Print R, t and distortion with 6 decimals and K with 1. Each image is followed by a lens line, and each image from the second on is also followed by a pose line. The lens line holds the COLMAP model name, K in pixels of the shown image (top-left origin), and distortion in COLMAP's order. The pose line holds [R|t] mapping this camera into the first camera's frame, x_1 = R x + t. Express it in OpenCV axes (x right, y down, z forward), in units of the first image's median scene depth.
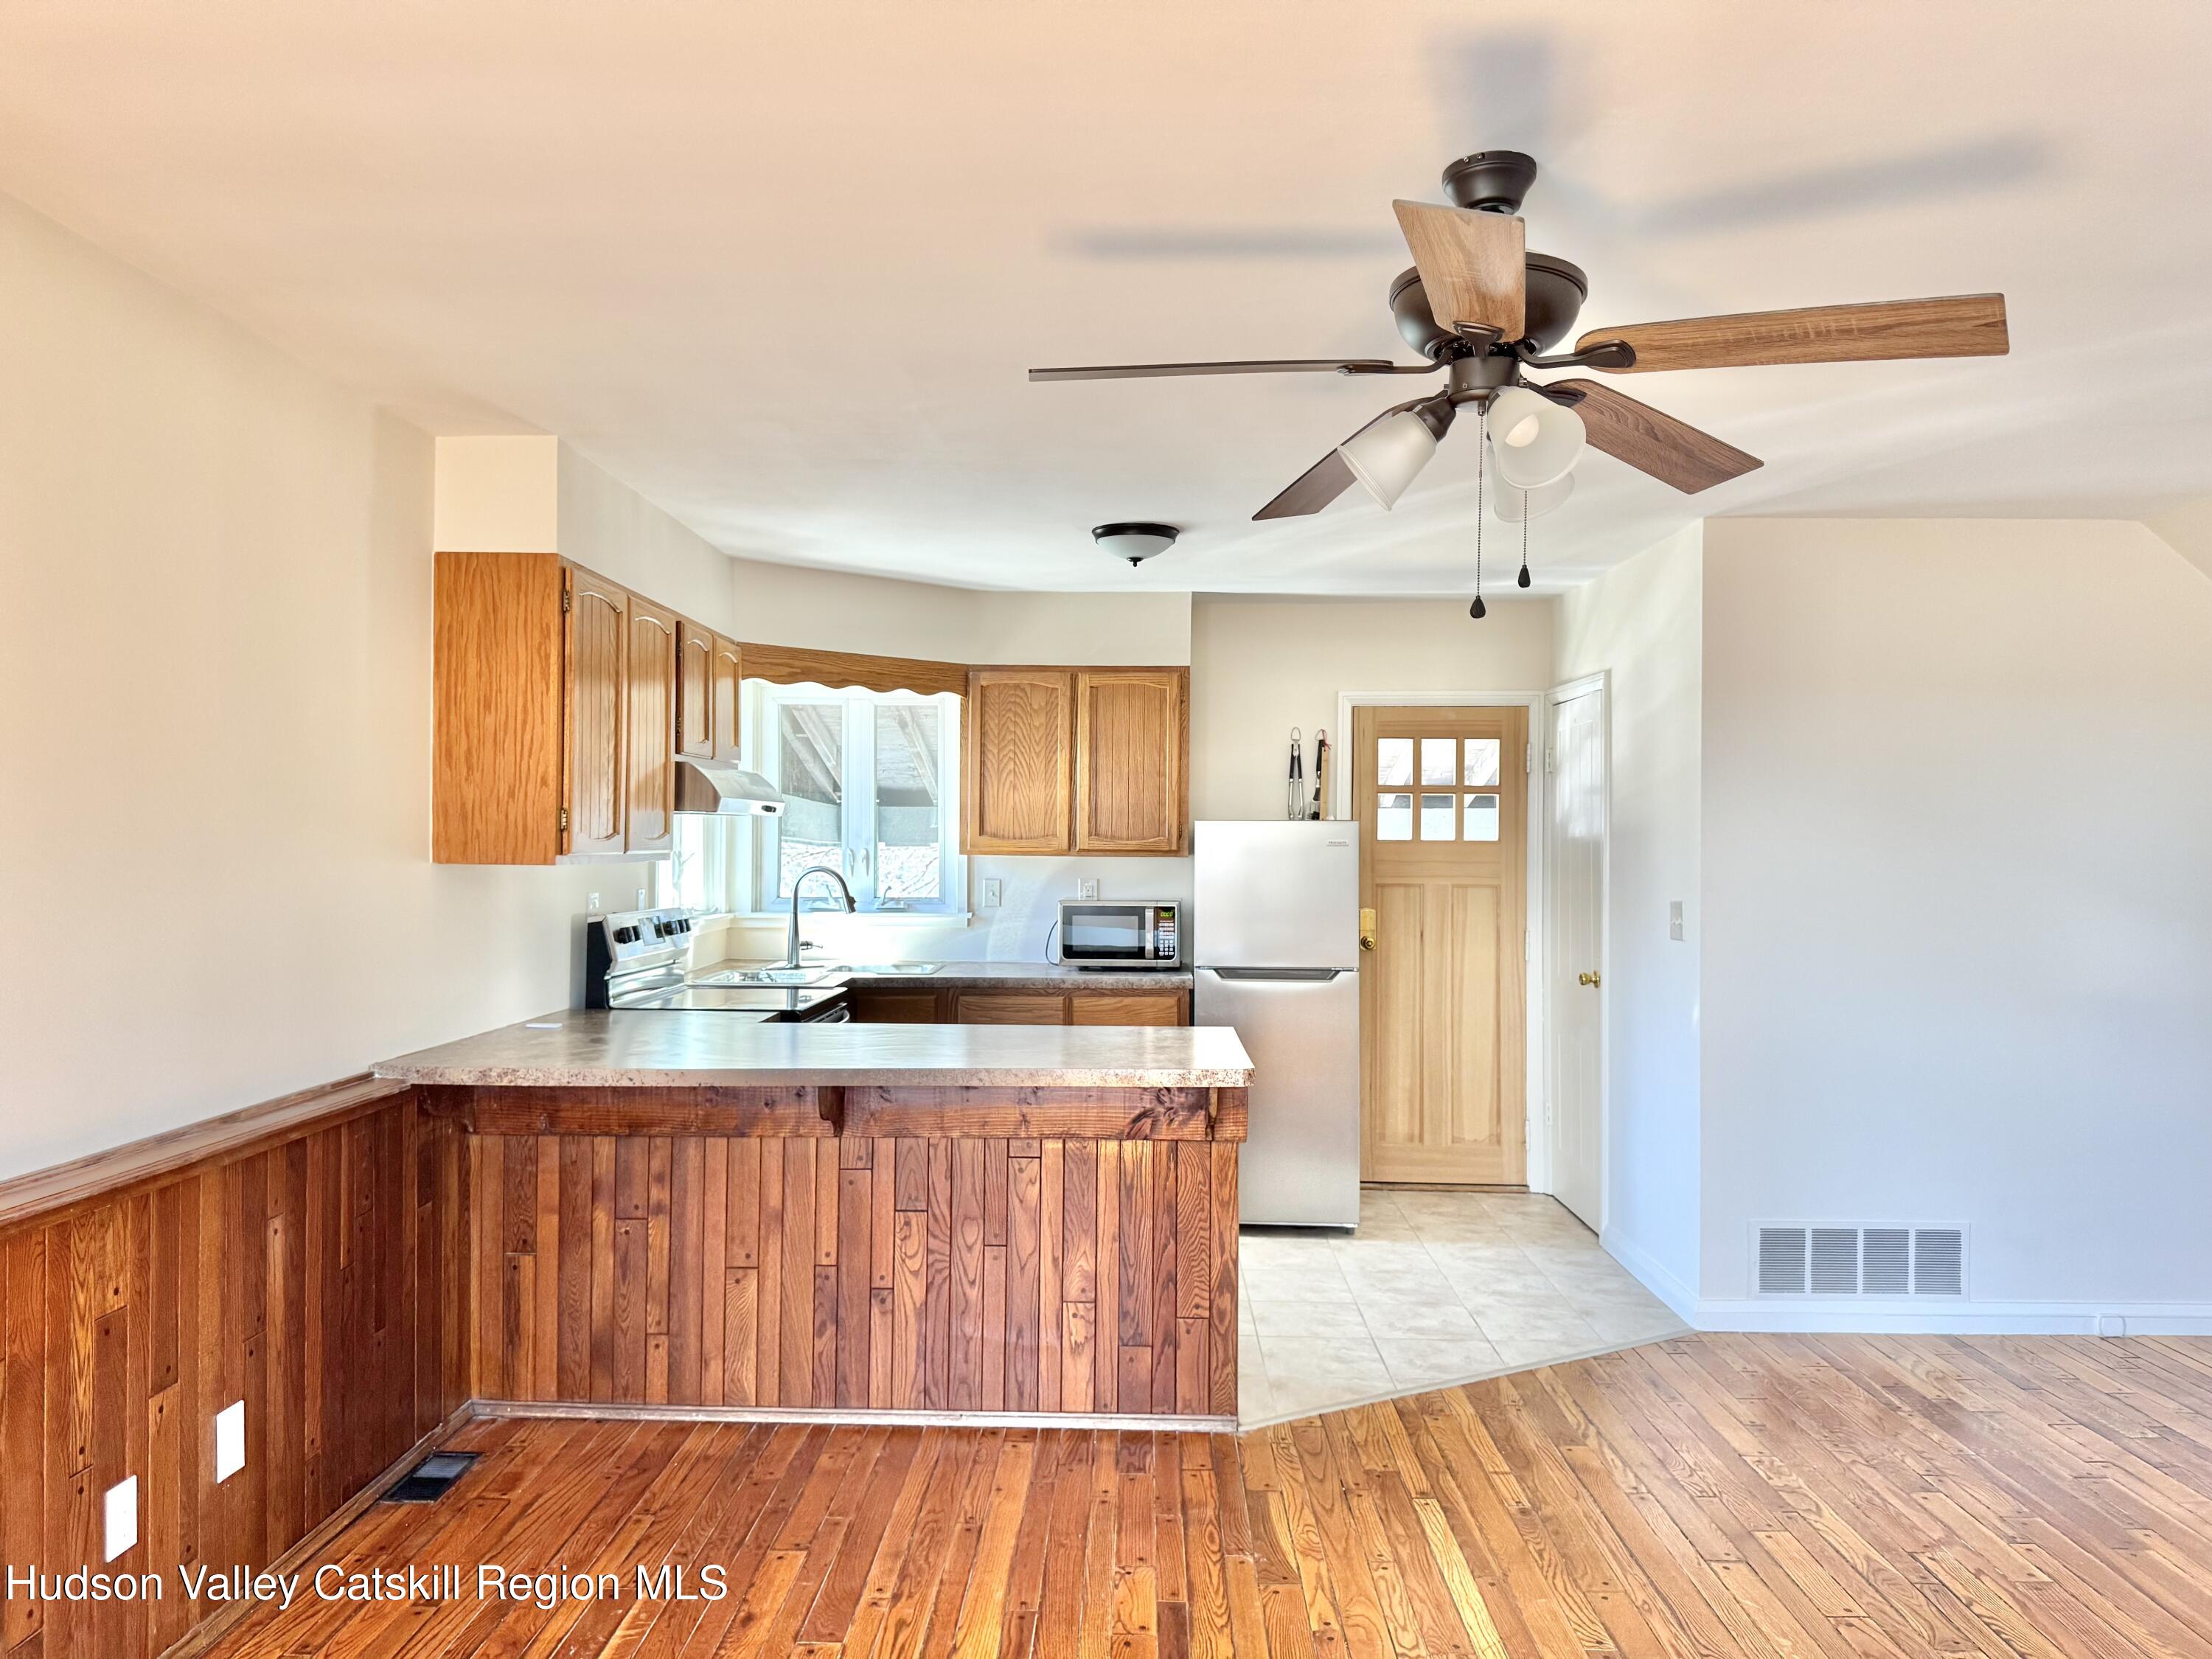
lens RADIAL K [[1546.6, 0, 1106.0], [0, 1546.6, 829.5], [0, 0, 1]] dist [0.141275, -0.281440]
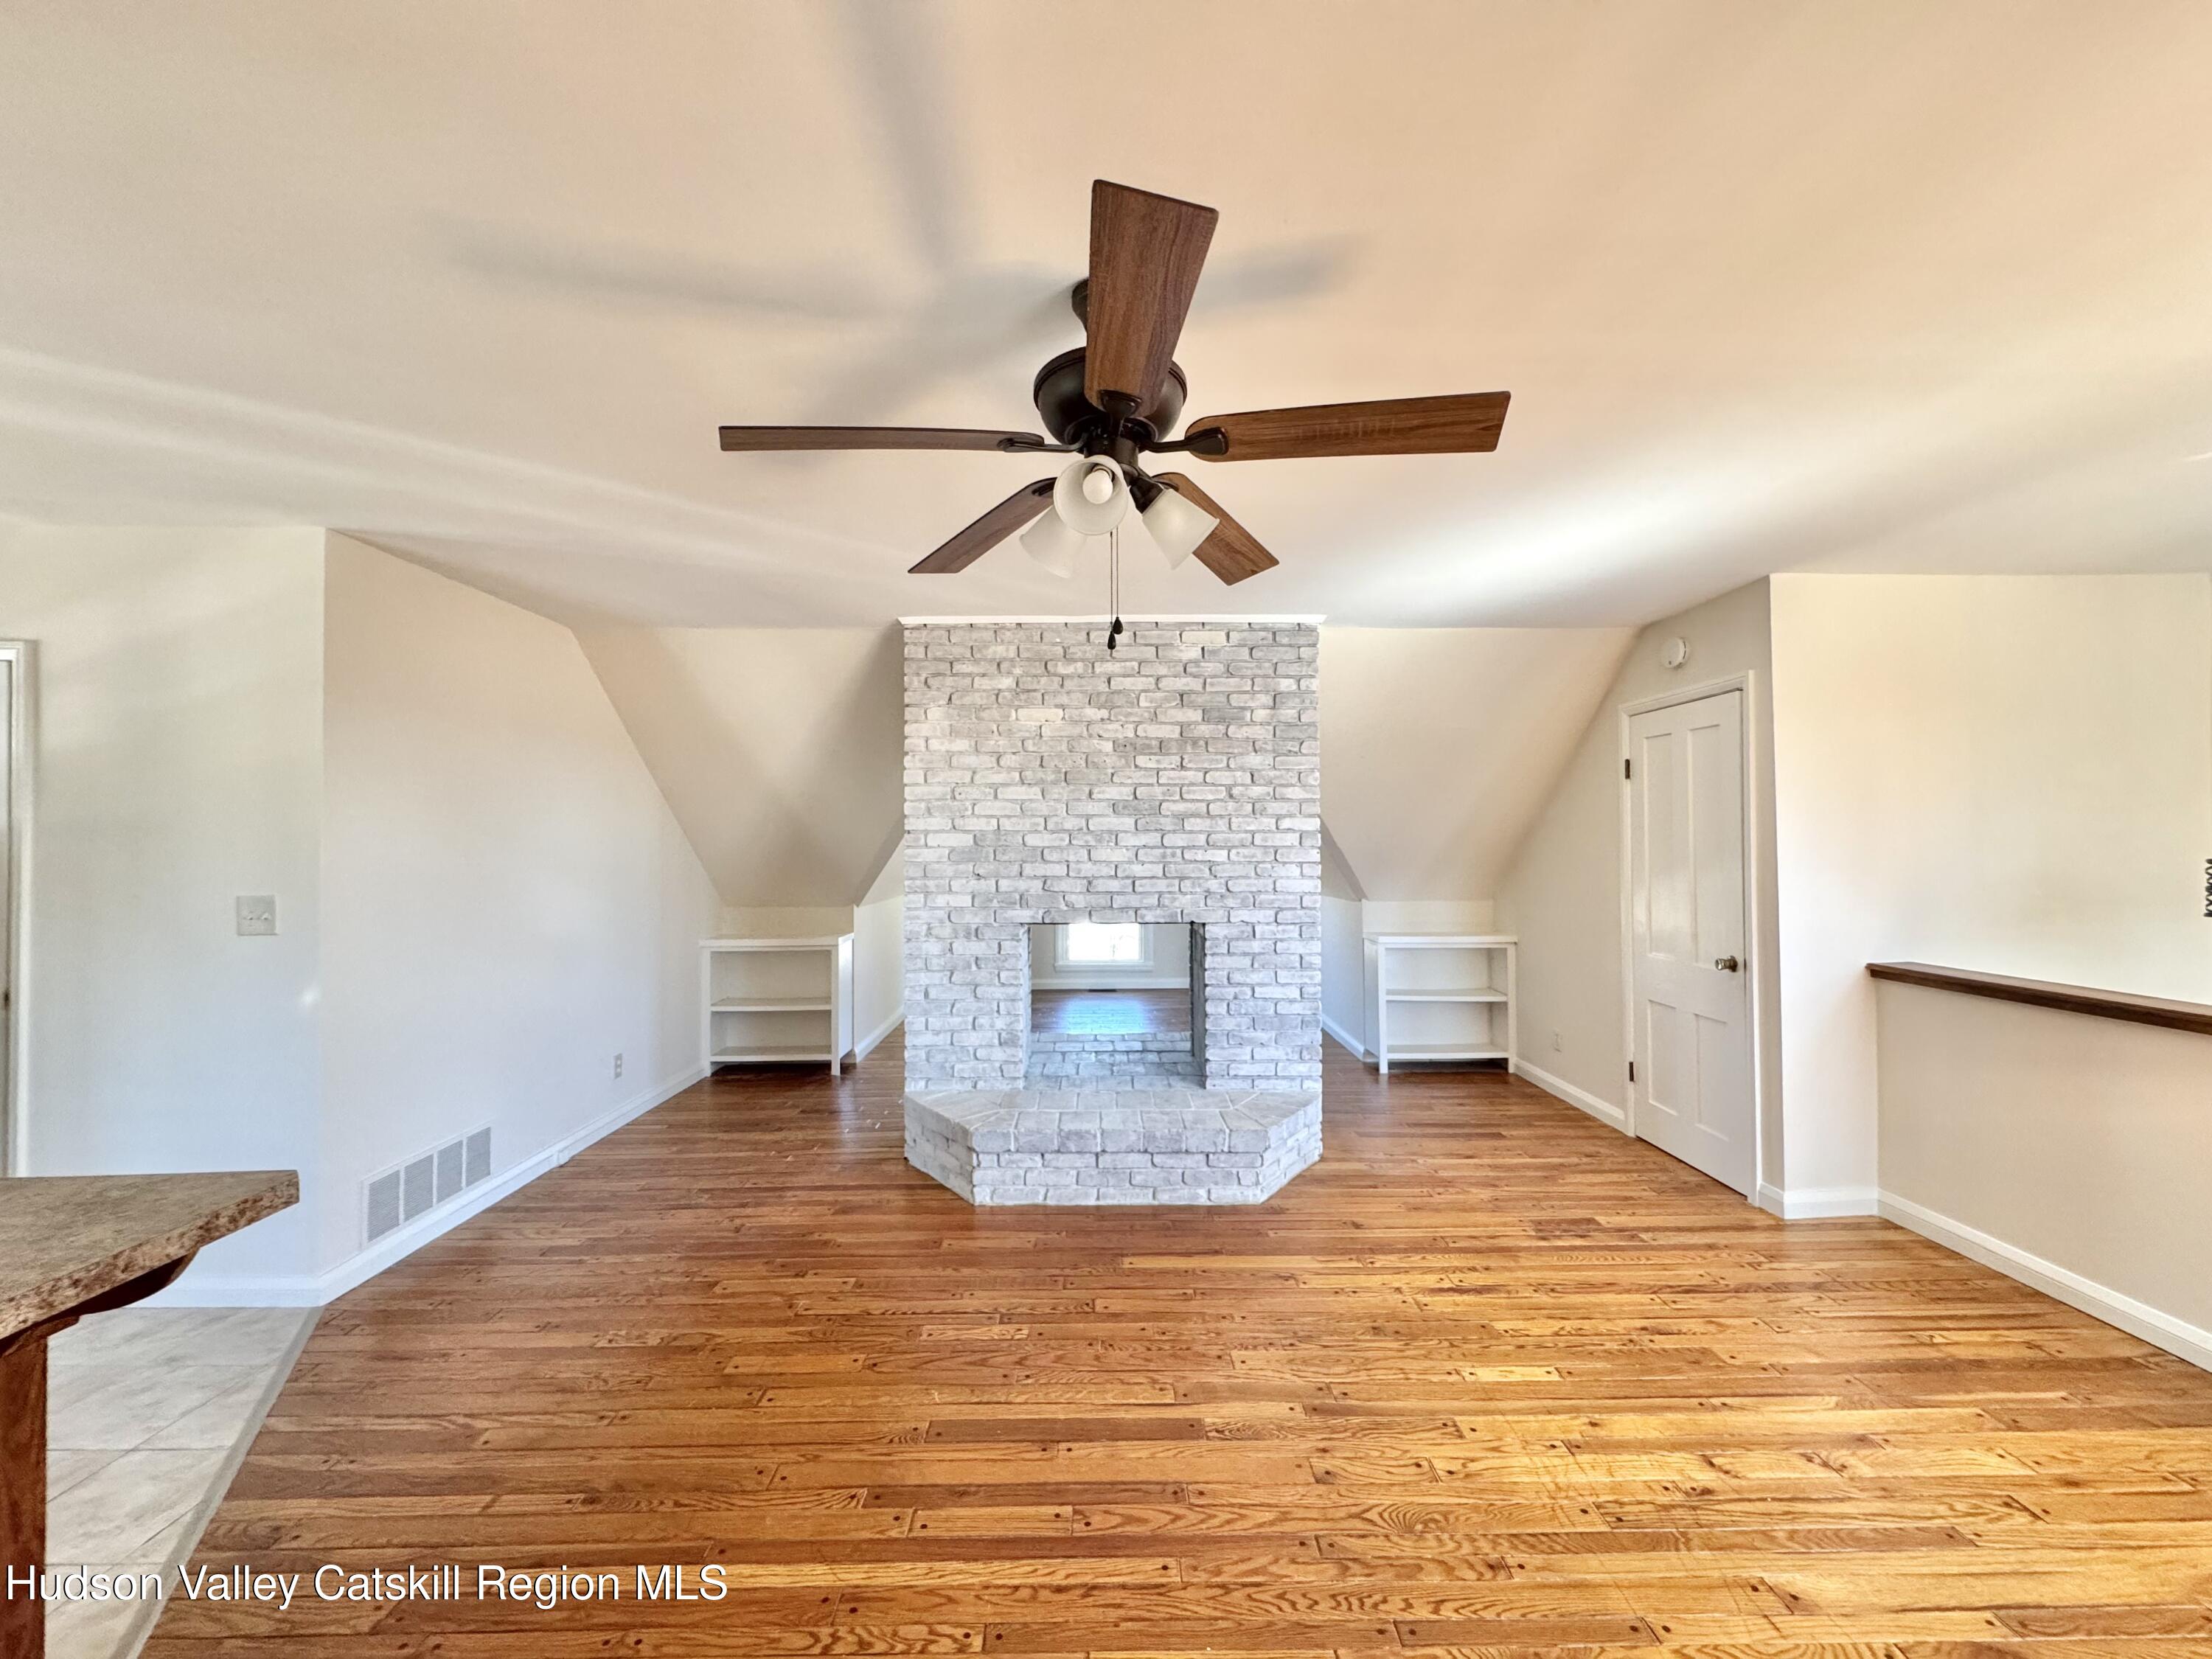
lens RADIAL K [[881.6, 0, 1108.0], [0, 881.6, 831.1], [0, 0, 1]] dist [-0.002822, -0.000360]
pose [[-0.032695, 0.005580, 0.999450, -0.237816], [-0.003569, 0.999977, -0.005700, 0.005895], [-0.999459, -0.003753, -0.032674, 0.530451]]
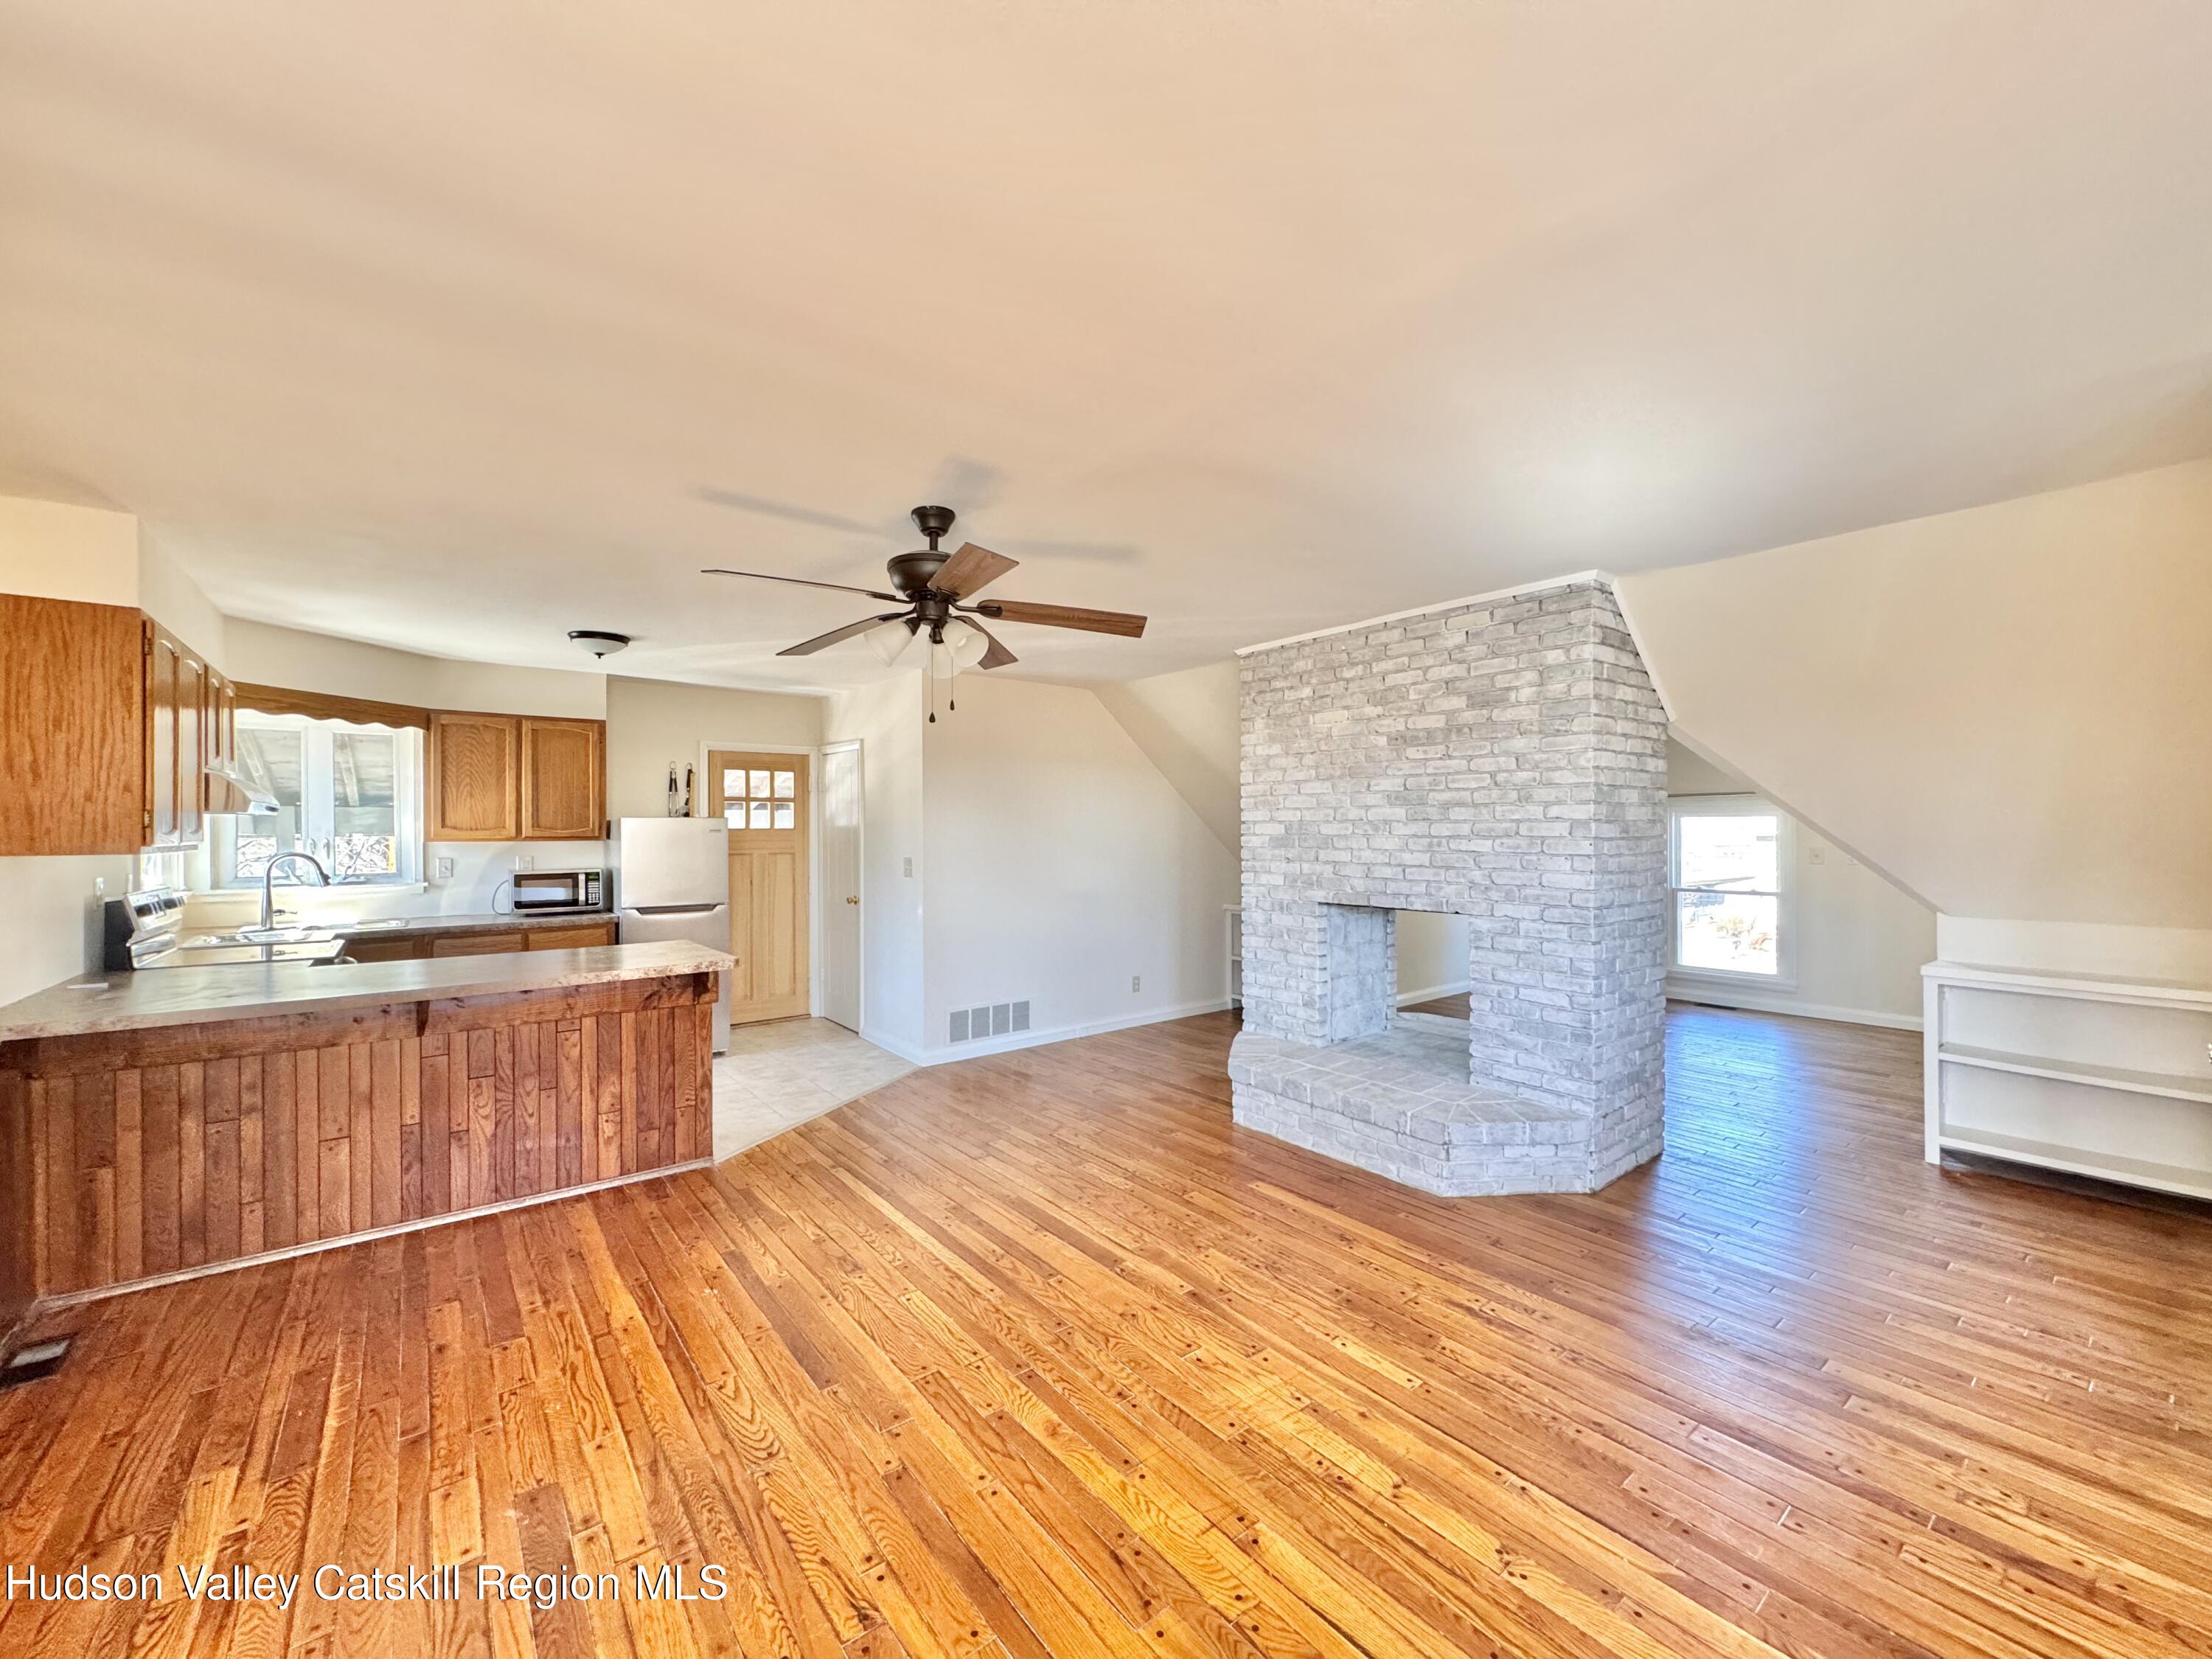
lens RADIAL K [[881.6, 0, 1108.0], [0, 881.6, 831.1], [0, 0, 1]] dist [-0.002822, -0.000360]
pose [[0.770324, -0.011803, 0.637543, -0.176850], [0.004474, 0.999904, 0.013106, -0.001859], [-0.637637, -0.007244, 0.770303, -0.036519]]
